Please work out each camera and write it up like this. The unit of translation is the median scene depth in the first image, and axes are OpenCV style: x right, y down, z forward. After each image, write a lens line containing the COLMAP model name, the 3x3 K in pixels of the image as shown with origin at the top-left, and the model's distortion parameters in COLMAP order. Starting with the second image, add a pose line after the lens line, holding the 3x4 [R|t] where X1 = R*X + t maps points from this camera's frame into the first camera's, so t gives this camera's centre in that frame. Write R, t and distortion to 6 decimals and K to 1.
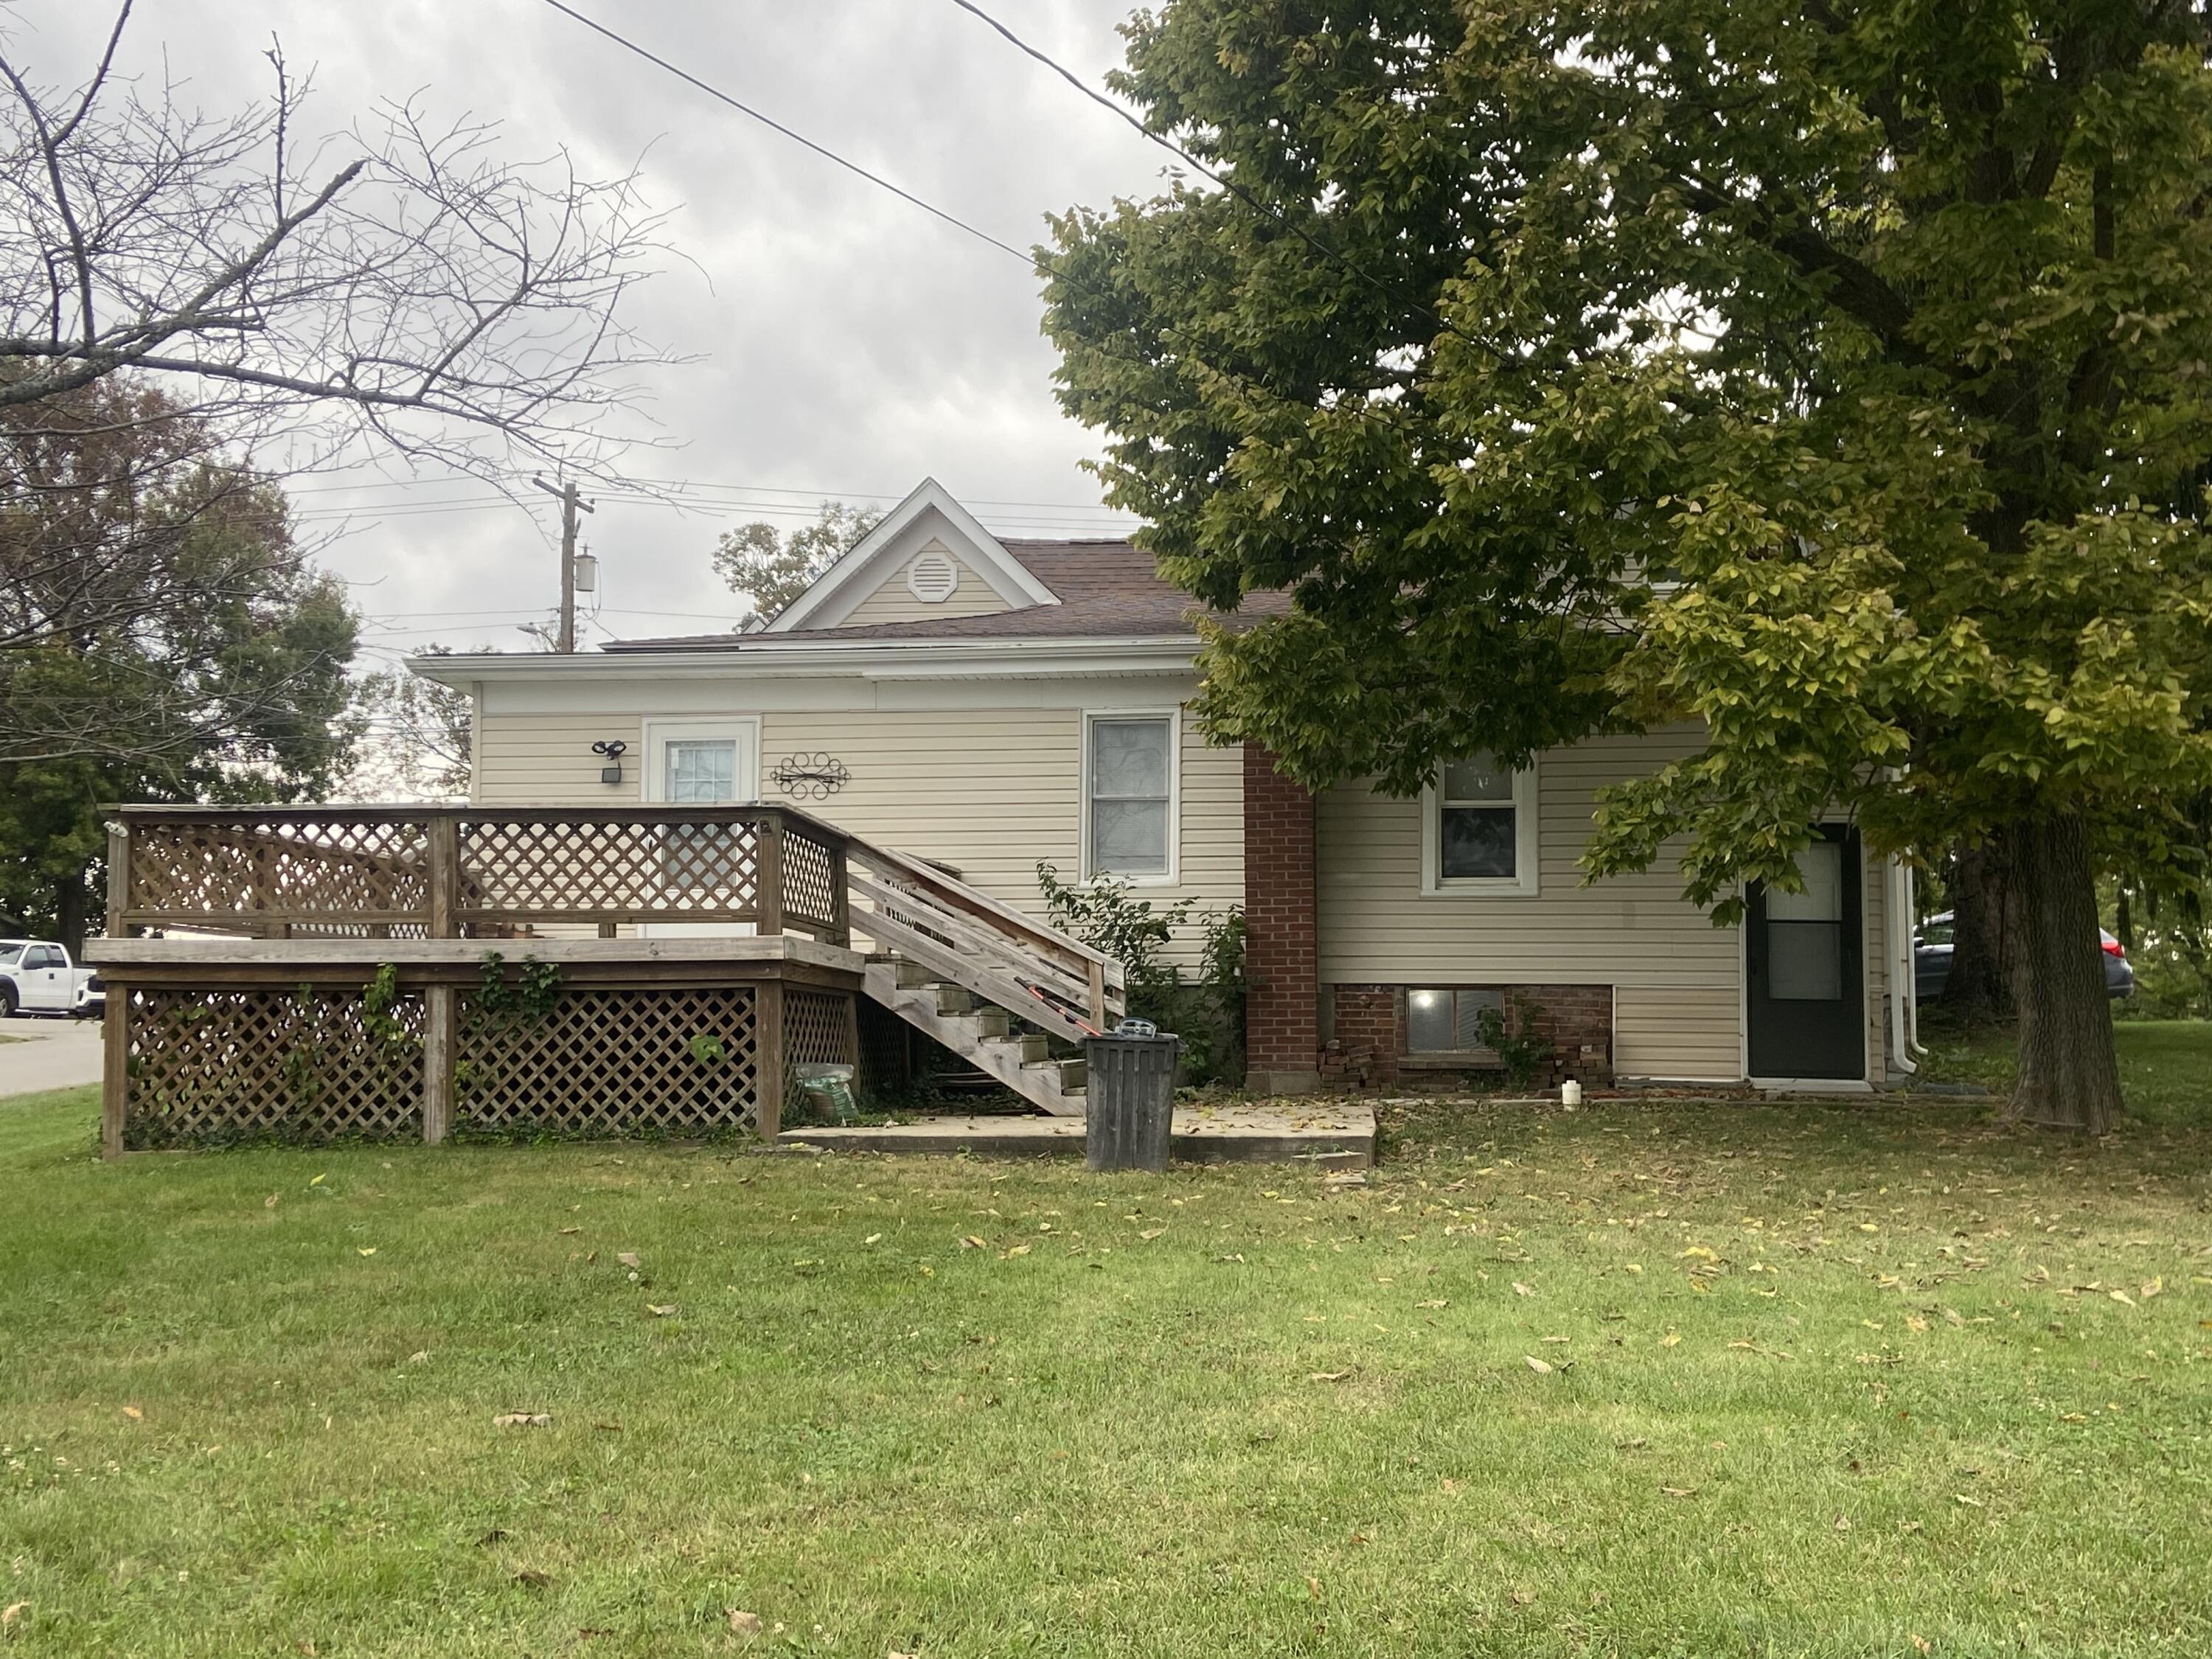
lens RADIAL K [[2560.9, 0, 1106.0], [0, 2560.9, 829.5], [0, 0, 1]] dist [0.140726, 0.001318]
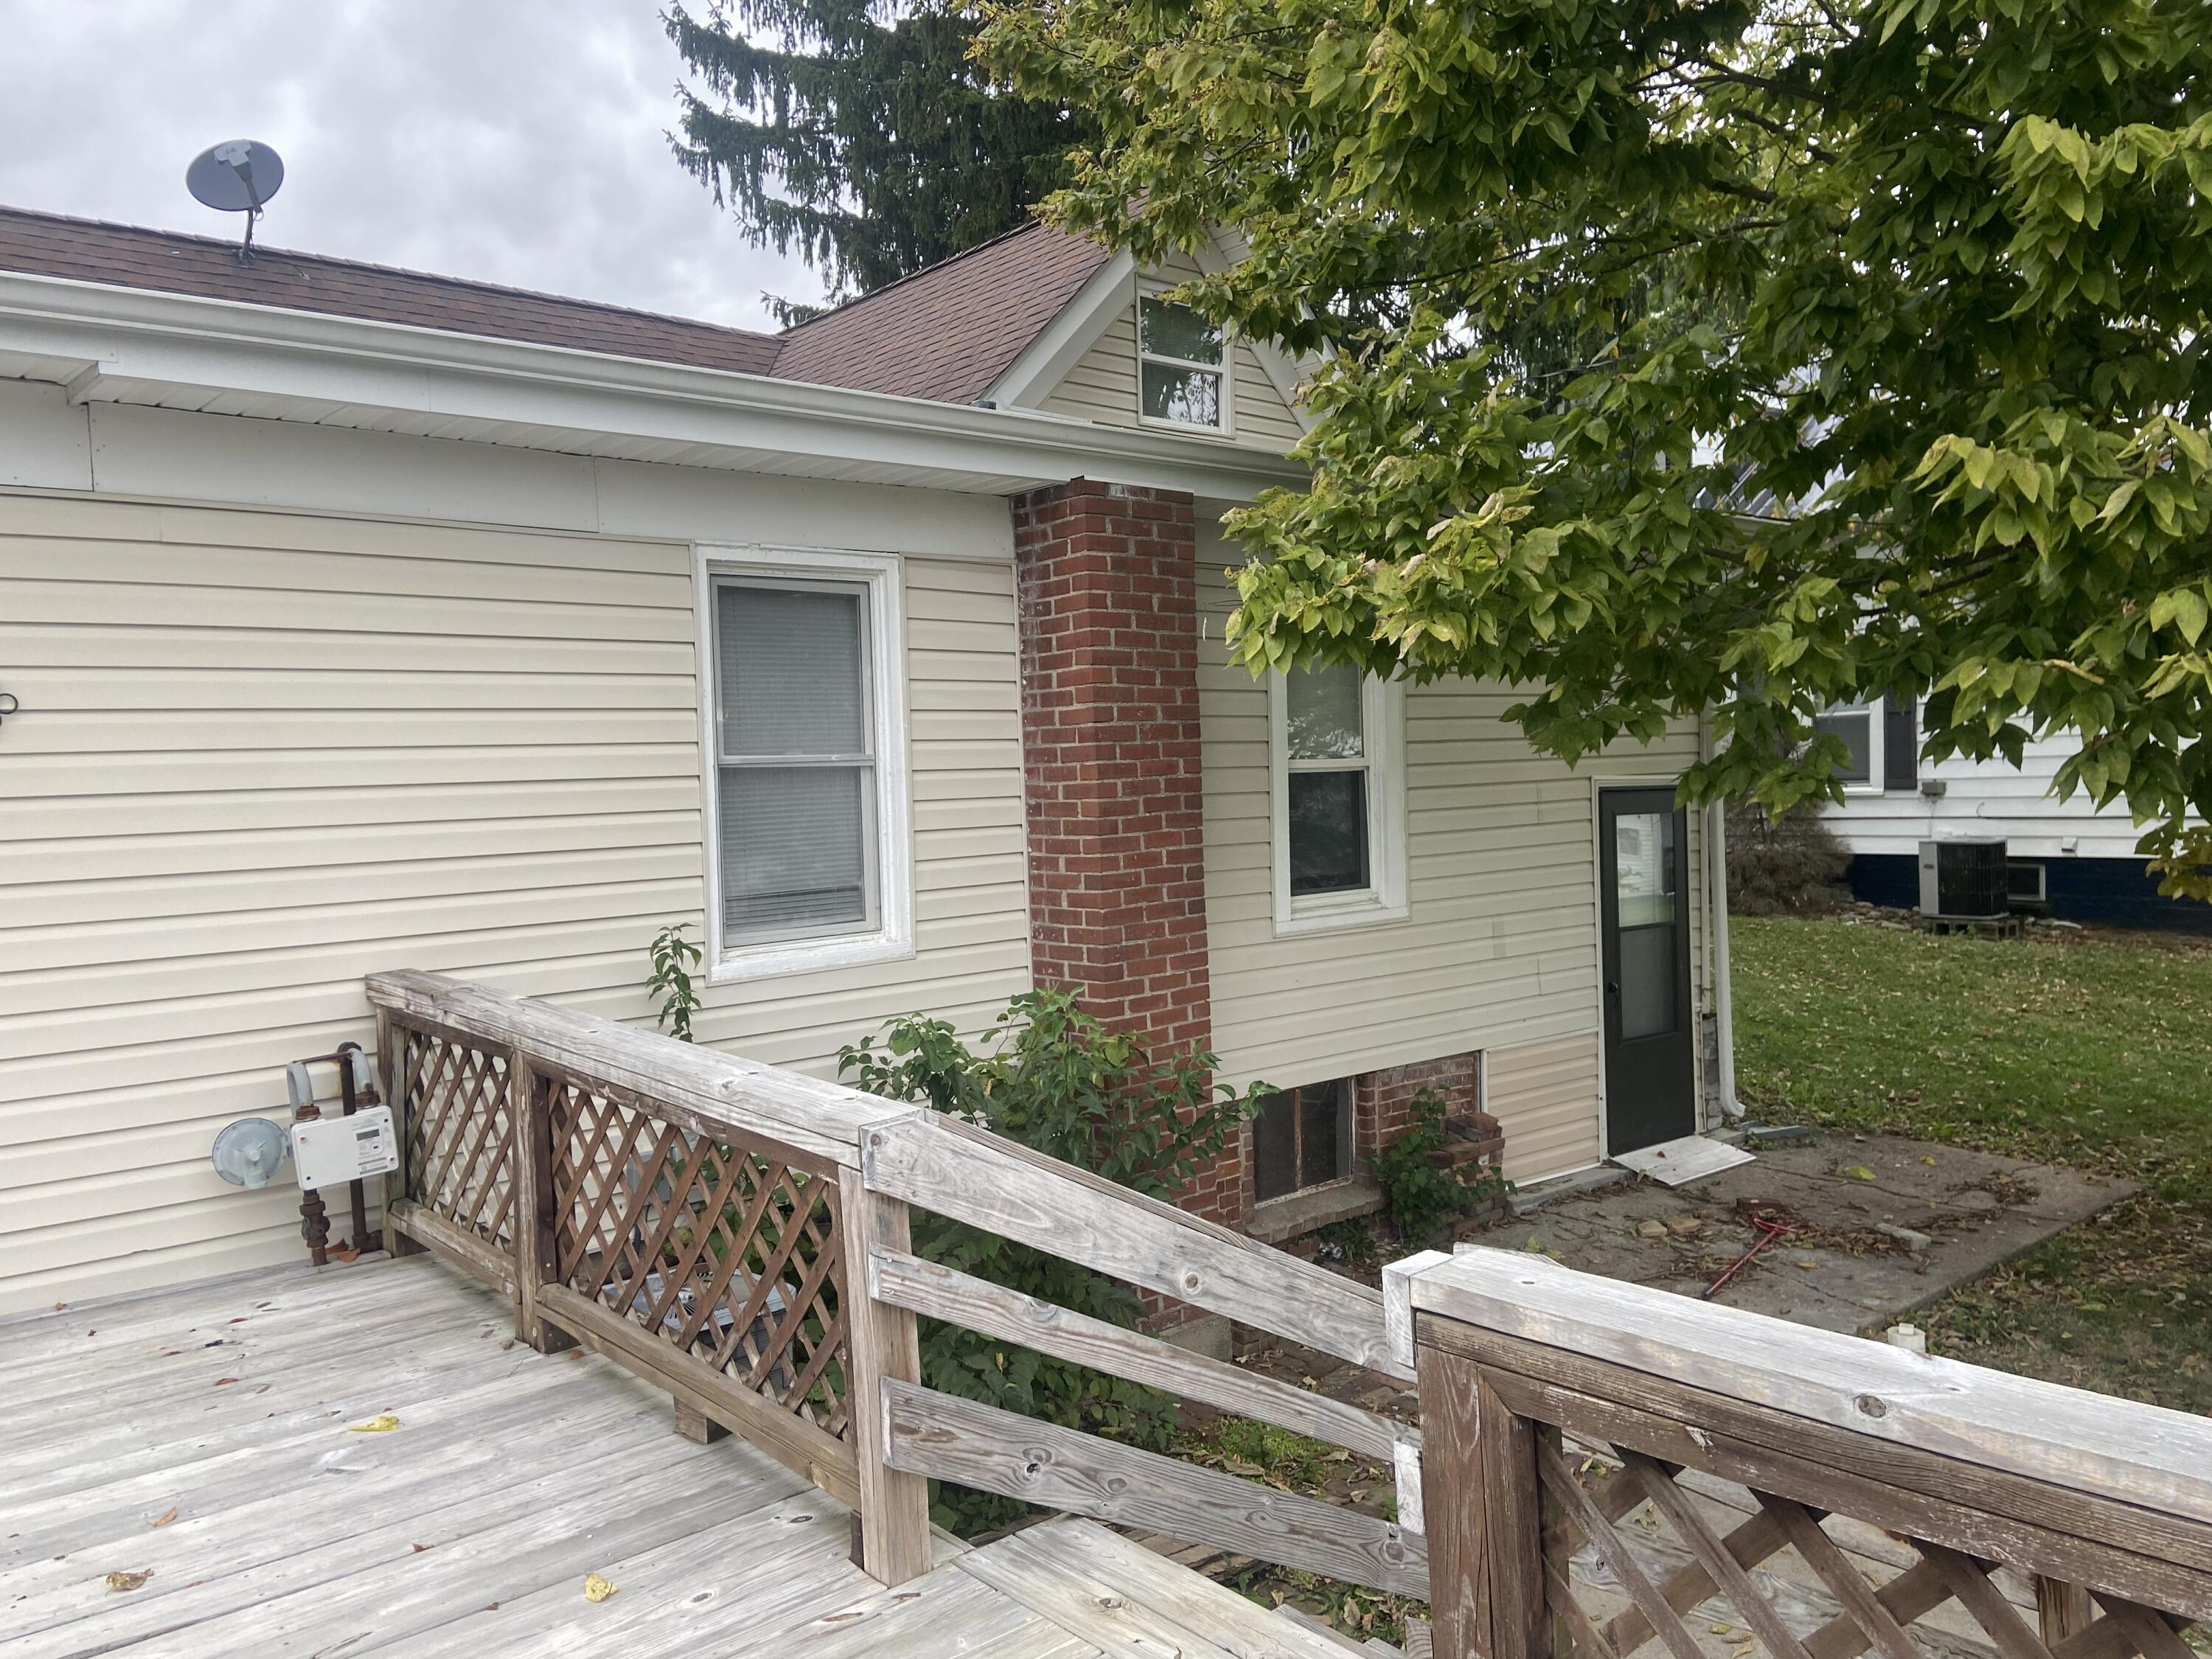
lens RADIAL K [[1663.2, 0, 1095.7], [0, 1663.2, 845.9], [0, 0, 1]] dist [0.130196, -0.162600]
pose [[0.683031, -0.057017, 0.728161, -0.160327], [-0.033636, 0.993435, 0.109340, -0.030288], [-0.729615, -0.099175, 0.676629, 0.756791]]
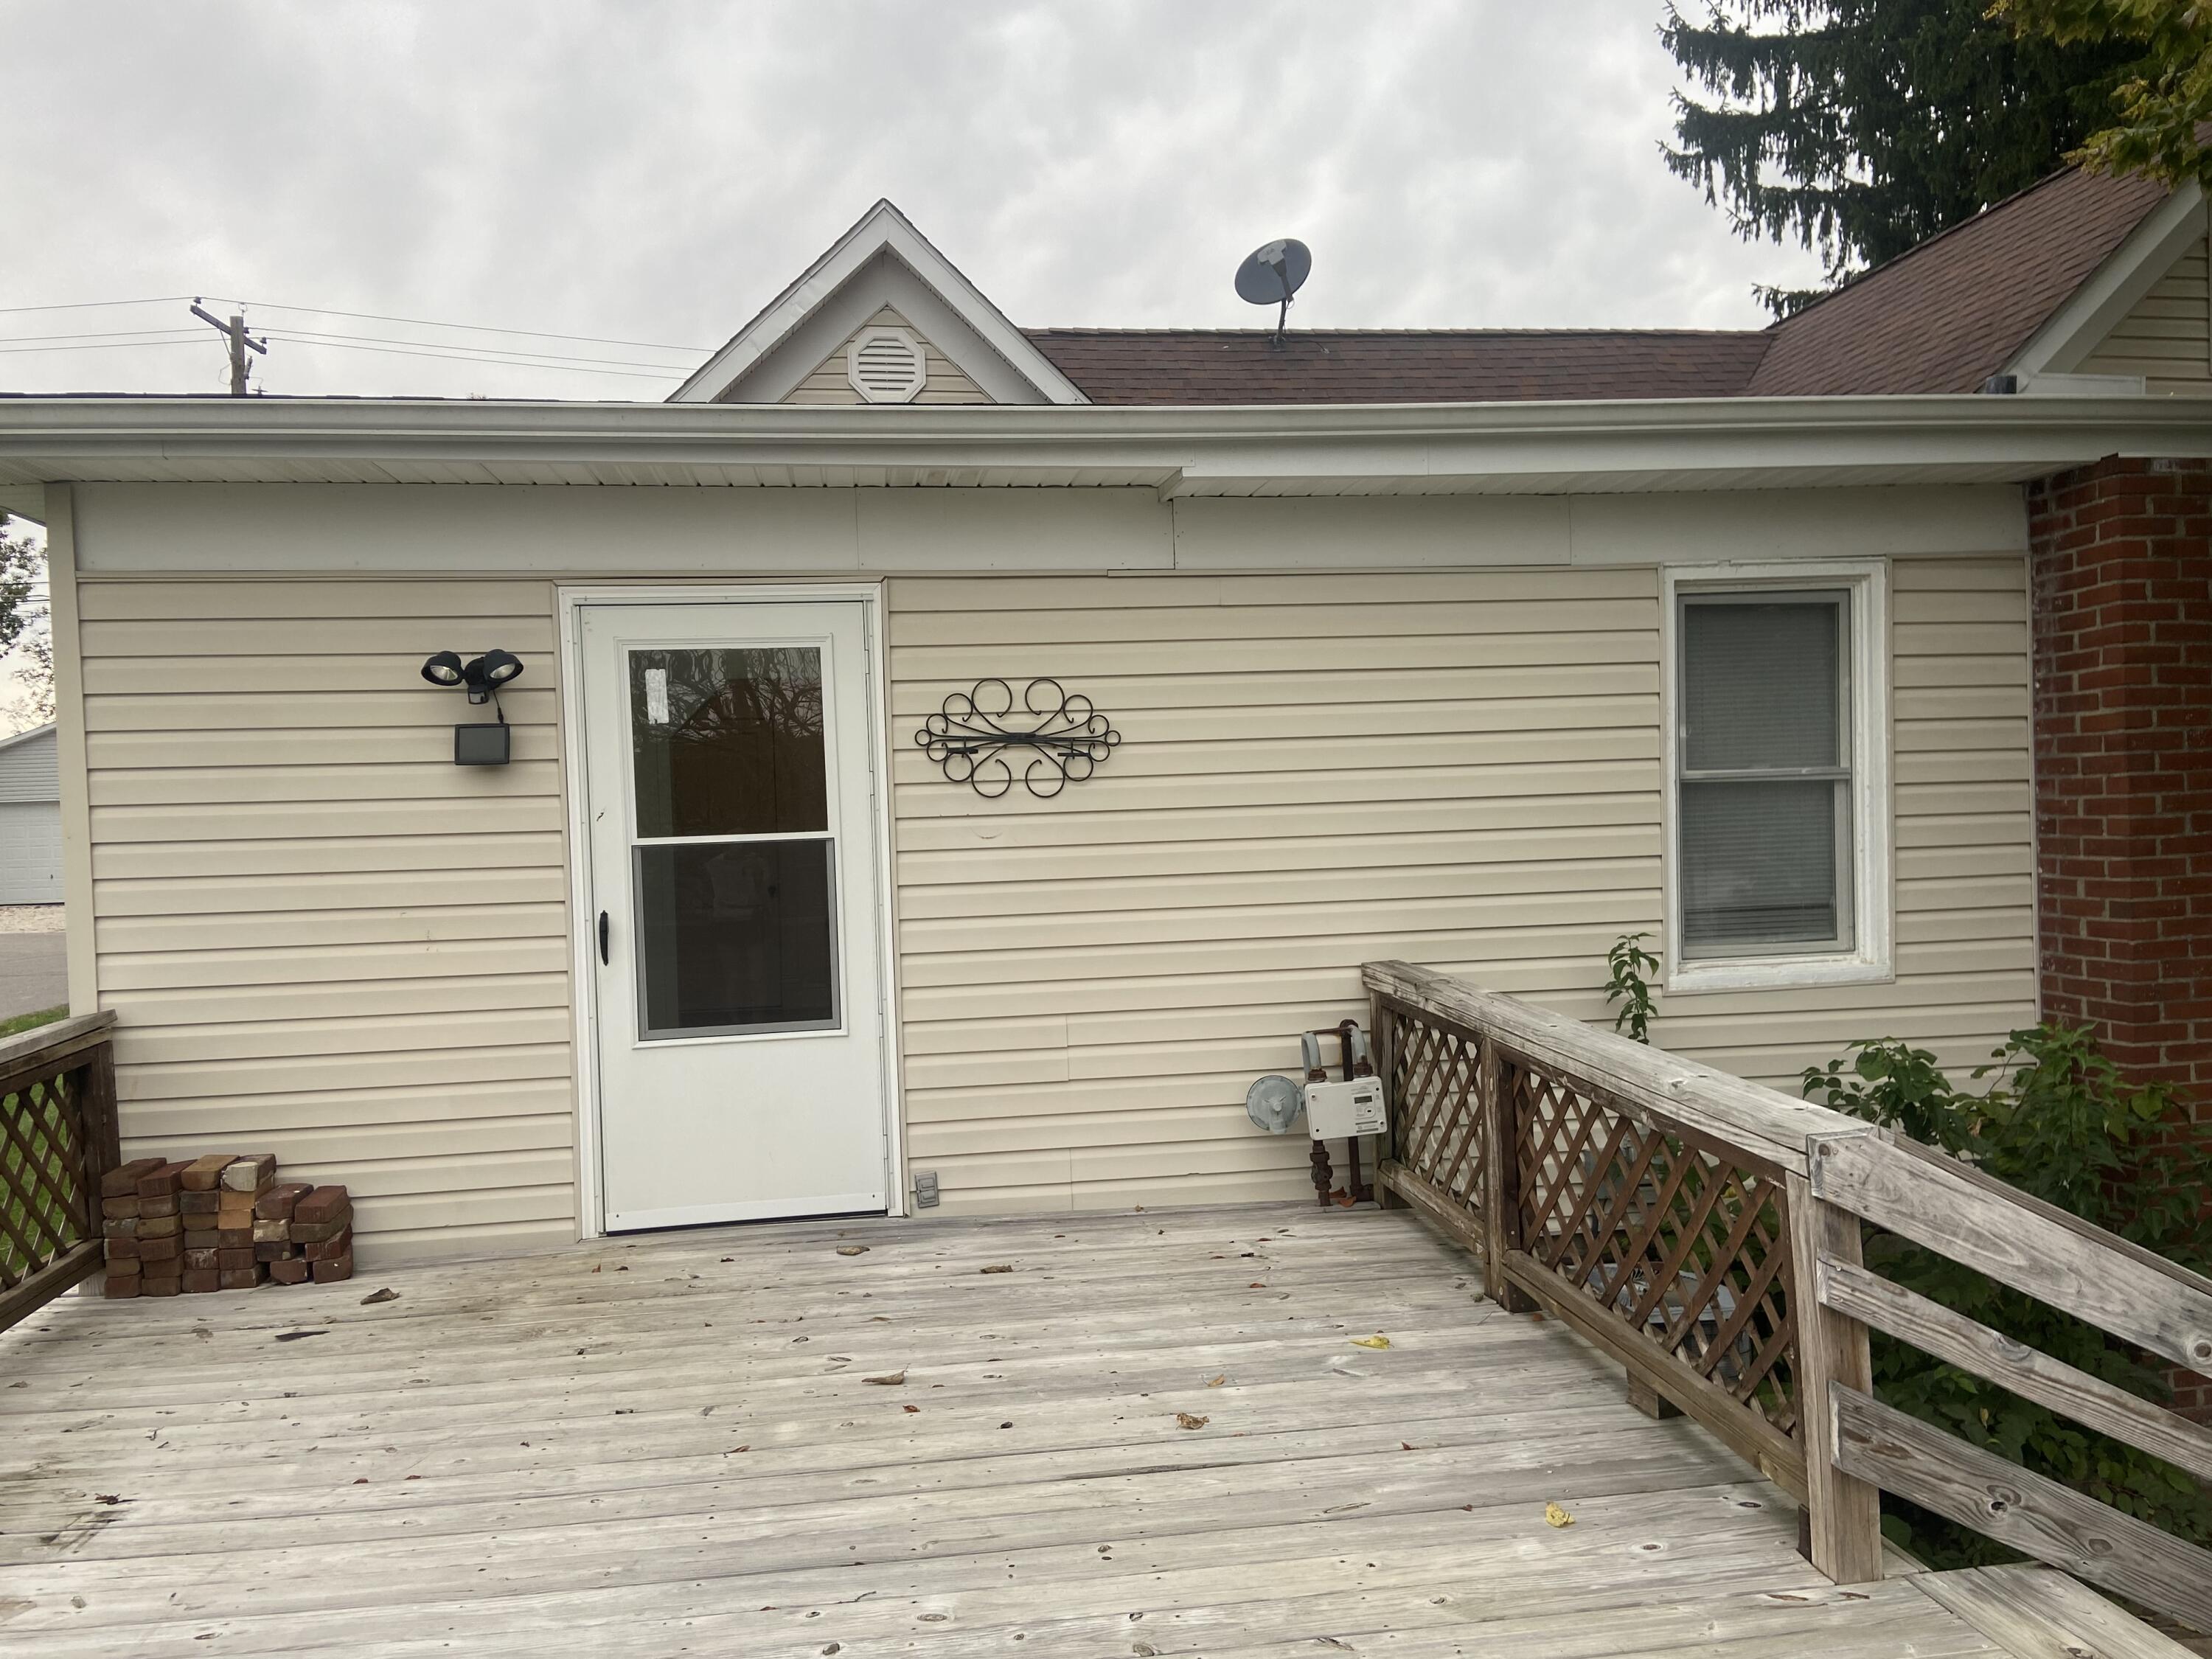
lens RADIAL K [[1663.2, 0, 1095.7], [0, 1663.2, 845.9], [0, 0, 1]] dist [0.130196, -0.162600]
pose [[0.966488, -0.037184, 0.254005, -0.168913], [0.008965, 0.993739, 0.111364, -0.032749], [-0.256556, -0.105355, 0.960770, 0.741387]]
